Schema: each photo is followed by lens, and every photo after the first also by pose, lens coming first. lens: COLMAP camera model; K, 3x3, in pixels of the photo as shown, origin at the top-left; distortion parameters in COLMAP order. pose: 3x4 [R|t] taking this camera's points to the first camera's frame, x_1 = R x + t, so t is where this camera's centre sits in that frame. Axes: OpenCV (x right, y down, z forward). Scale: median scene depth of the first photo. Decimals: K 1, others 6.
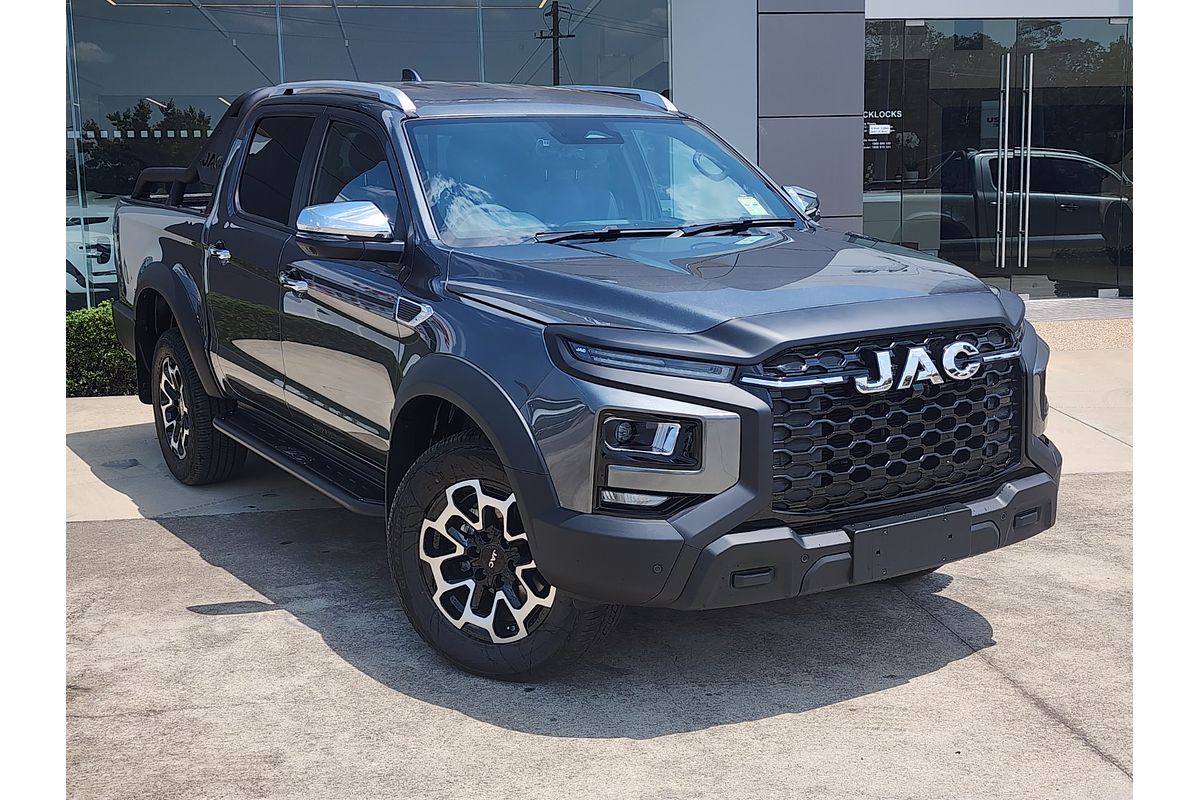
lens RADIAL K [[1455.7, 0, 600.8], [0, 1455.7, 389.2], [0, 0, 1]] dist [0.065505, 0.000000]
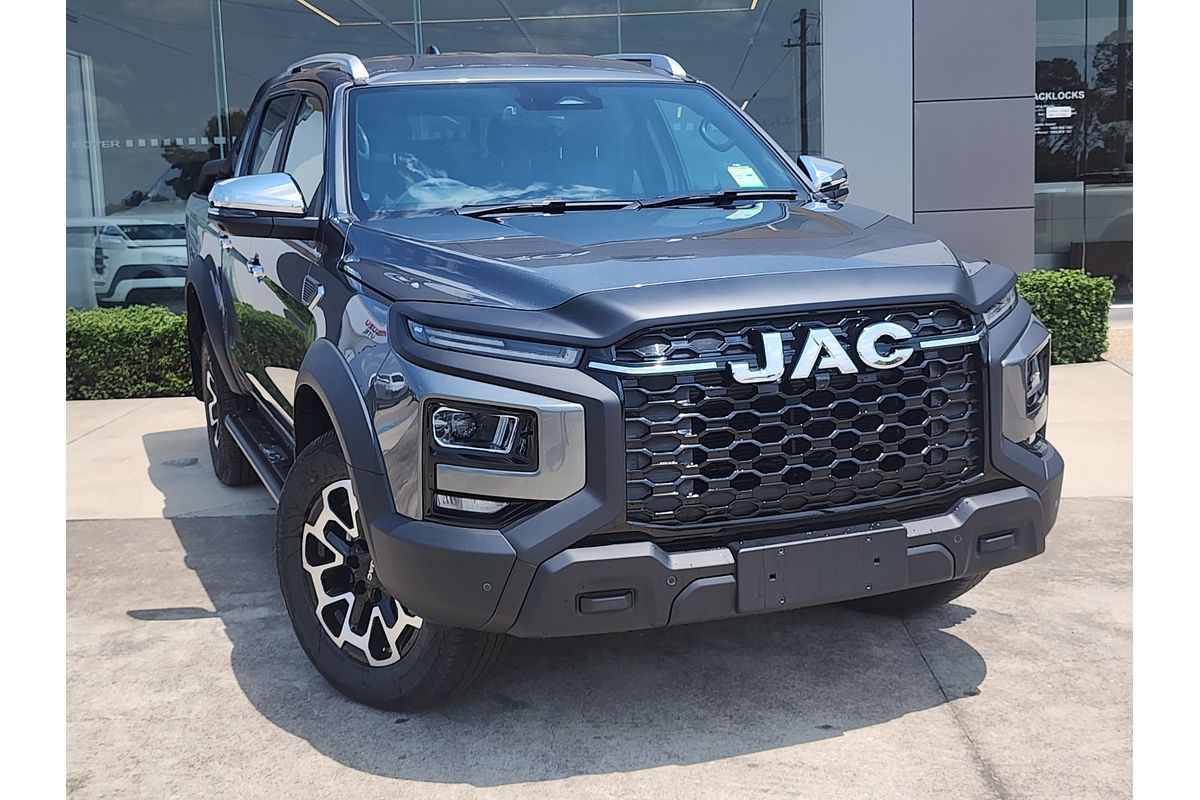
lens RADIAL K [[1455.7, 0, 575.1], [0, 1455.7, 395.2], [0, 0, 1]] dist [0.065505, 0.000000]
pose [[0.981115, 0.009842, -0.193176, 0.221815], [-0.010906, 0.999931, -0.004447, 0.012991], [0.193119, 0.006470, 0.981154, 0.157054]]
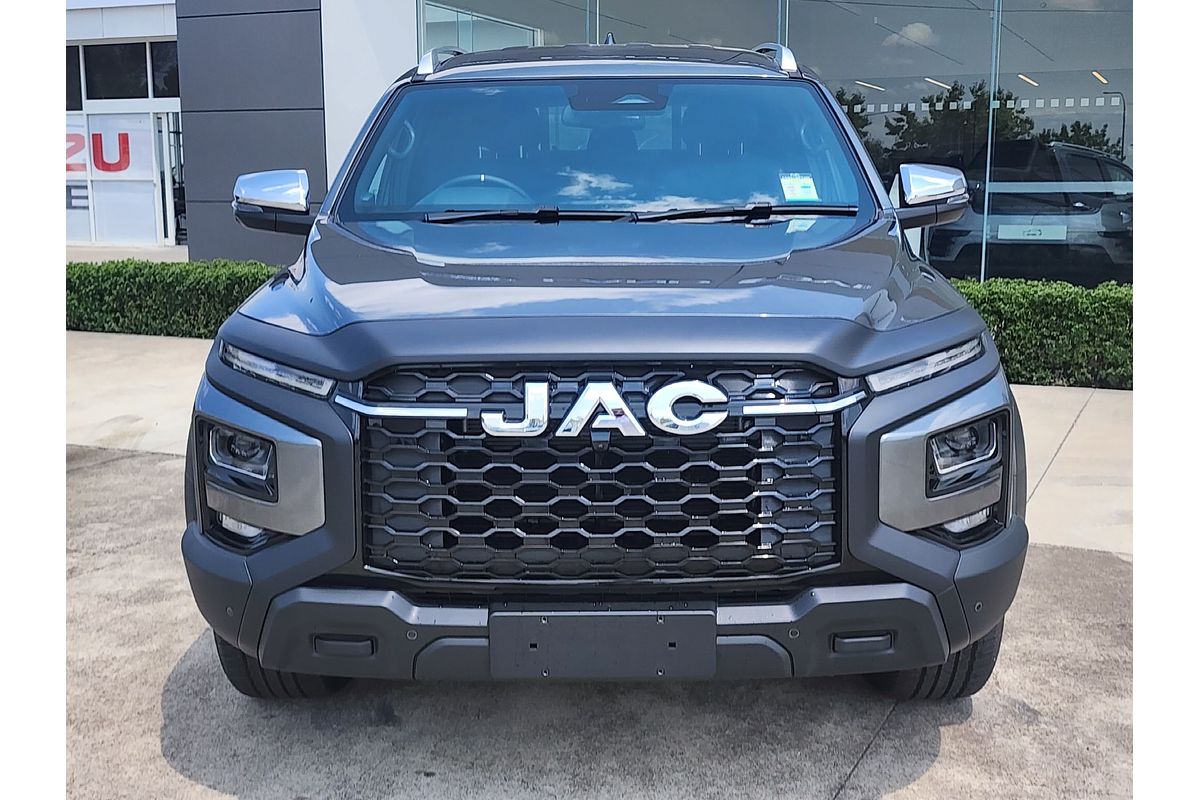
lens RADIAL K [[1353.8, 0, 599.9], [0, 1353.8, 410.6], [0, 0, 1]] dist [0.034243, 0.000000]
pose [[0.831144, 0.118792, -0.543220, 0.543044], [-0.096721, 0.992907, 0.069144, -0.056965], [0.547581, -0.004928, 0.836738, 0.400166]]
